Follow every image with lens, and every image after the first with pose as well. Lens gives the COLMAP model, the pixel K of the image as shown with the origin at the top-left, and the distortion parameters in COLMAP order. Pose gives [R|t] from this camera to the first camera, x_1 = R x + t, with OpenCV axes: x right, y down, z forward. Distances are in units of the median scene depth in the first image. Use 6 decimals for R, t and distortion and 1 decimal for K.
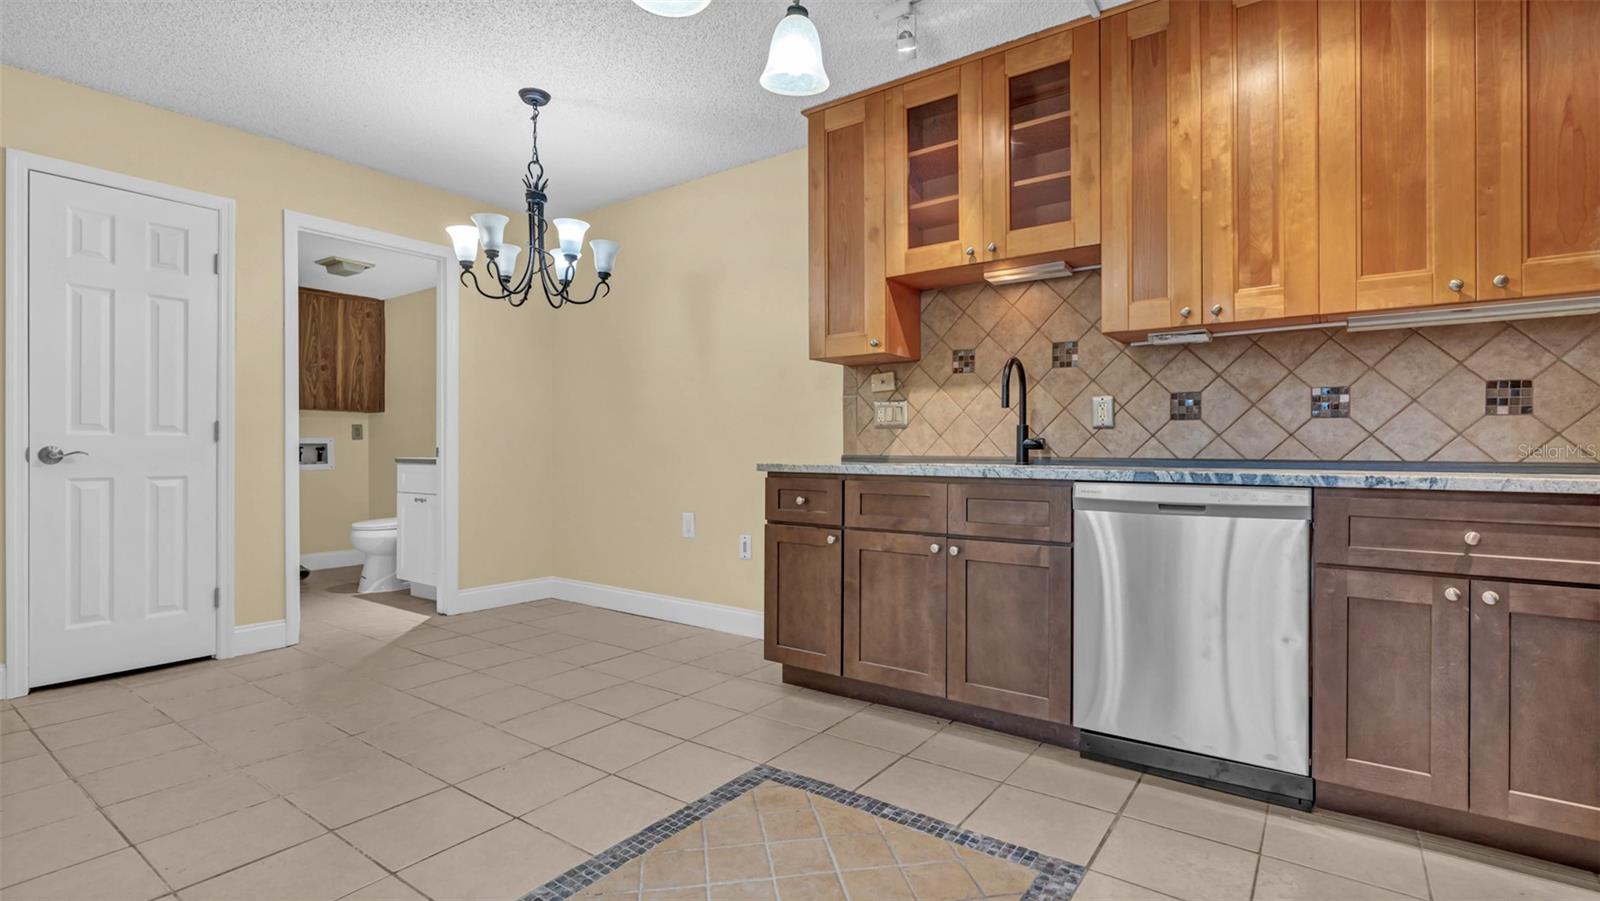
lens RADIAL K [[738.3, 0, 760.8], [0, 738.3, 445.8], [0, 0, 1]] dist [-0.005717, 0.002166]
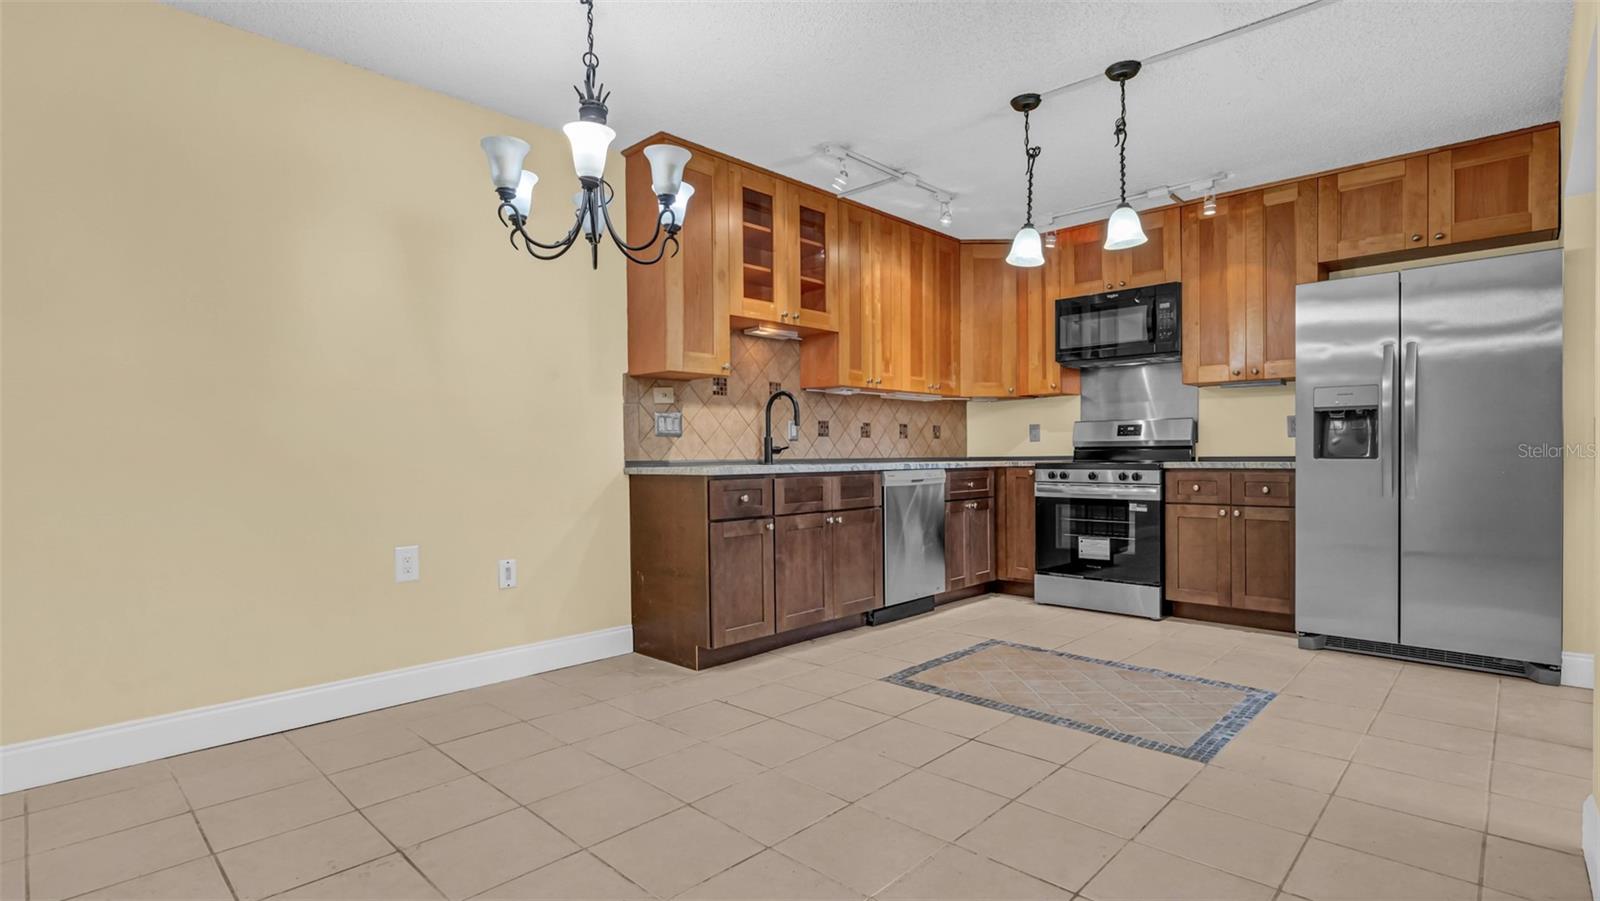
lens RADIAL K [[738.3, 0, 824.2], [0, 738.3, 462.0], [0, 0, 1]] dist [-0.005717, 0.002166]
pose [[0.117015, -0.012867, 0.993047, -1.121059], [0.004245, 0.999913, 0.012456, 0.002840], [-0.993121, 0.002758, 0.117059, 0.758481]]
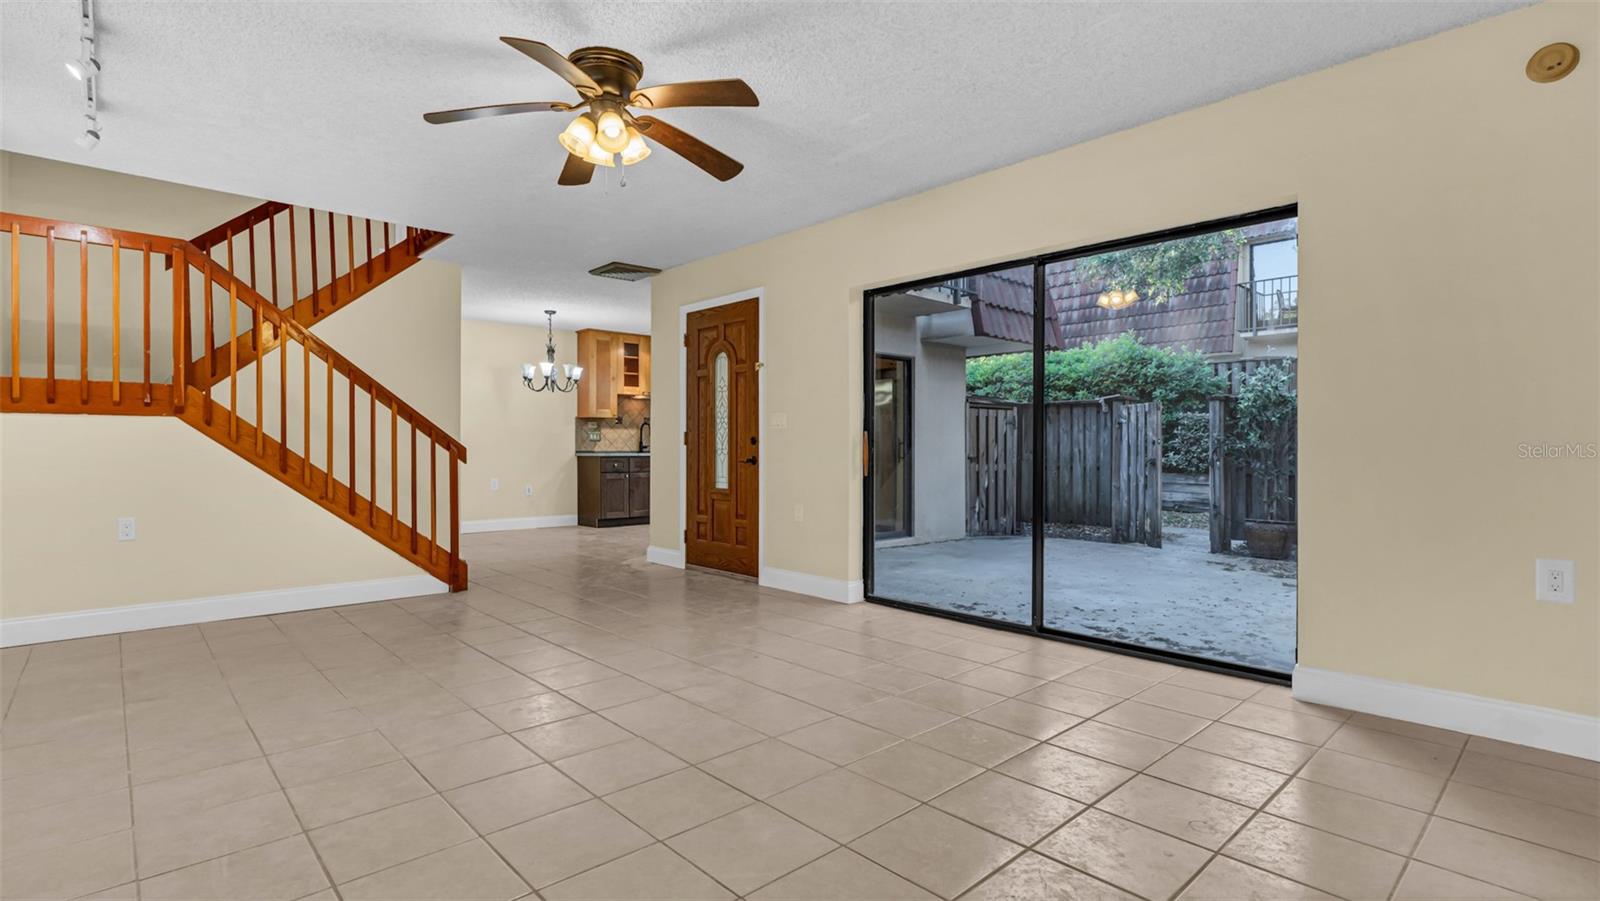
lens RADIAL K [[738.3, 0, 810.3], [0, 738.3, 446.1], [0, 0, 1]] dist [-0.005717, 0.002166]
pose [[0.195884, 0.003085, 0.980622, -2.957535], [-0.003002, 0.999992, -0.002546, -0.000332], [-0.980623, -0.002445, 0.195891, -0.447486]]
